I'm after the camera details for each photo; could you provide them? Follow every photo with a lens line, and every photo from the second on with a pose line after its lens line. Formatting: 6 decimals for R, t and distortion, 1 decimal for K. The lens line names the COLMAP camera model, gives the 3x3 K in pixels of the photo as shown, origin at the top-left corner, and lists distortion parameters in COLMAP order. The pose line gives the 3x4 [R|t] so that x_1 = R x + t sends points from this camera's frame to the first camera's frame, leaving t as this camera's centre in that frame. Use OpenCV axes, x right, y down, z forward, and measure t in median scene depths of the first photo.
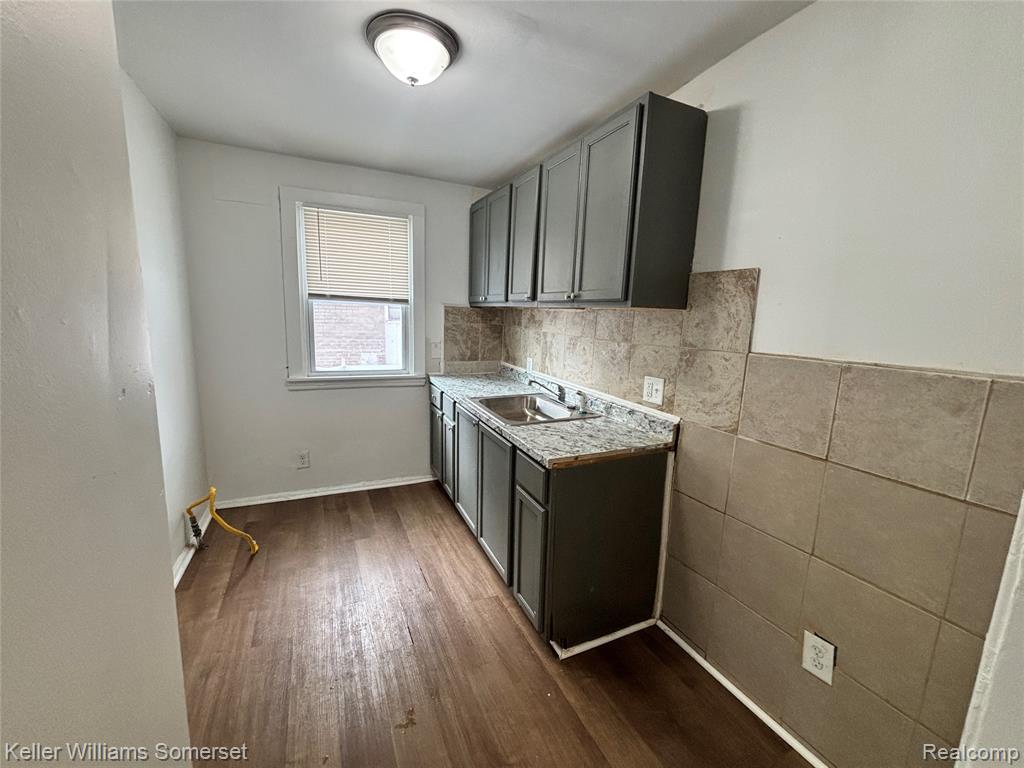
lens RADIAL K [[408.0, 0, 512.0], [0, 408.0, 384.0], [0, 0, 1]] dist [-0.000953, -0.000996]
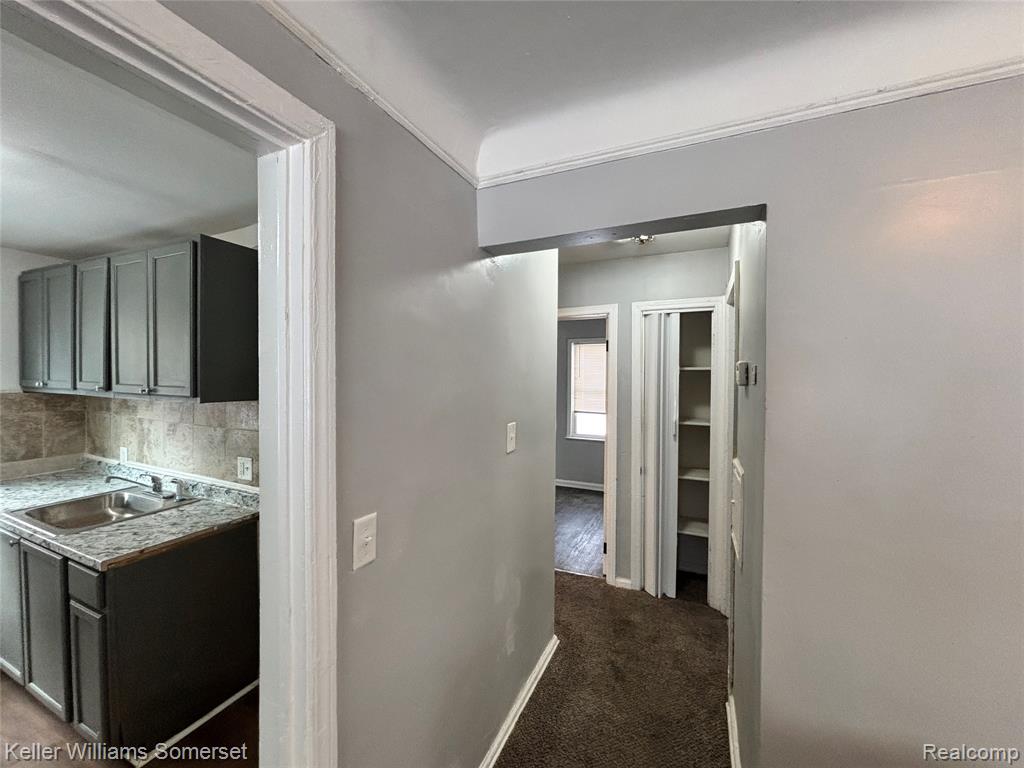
lens RADIAL K [[408.0, 0, 512.0], [0, 408.0, 384.0], [0, 0, 1]] dist [-0.000953, -0.000996]
pose [[0.753719, -0.043008, 0.655788, 0.168900], [0.128771, 0.988179, -0.083193, -0.027343], [-0.644458, 0.147151, 0.750347, -0.372770]]
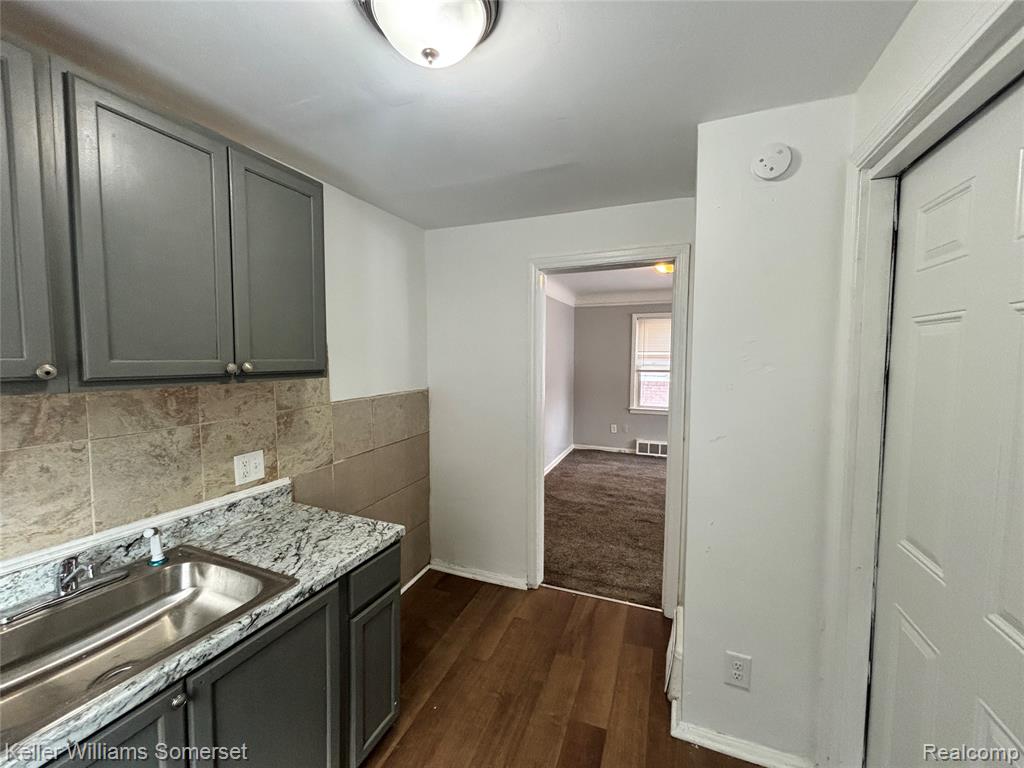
lens RADIAL K [[408.0, 0, 512.0], [0, 408.0, 384.0], [0, 0, 1]] dist [-0.000953, -0.000996]
pose [[-0.682623, -0.088630, 0.725377, -0.652057], [0.094633, 0.973539, 0.208007, -0.285504], [-0.724618, 0.210635, -0.656172, 1.117049]]
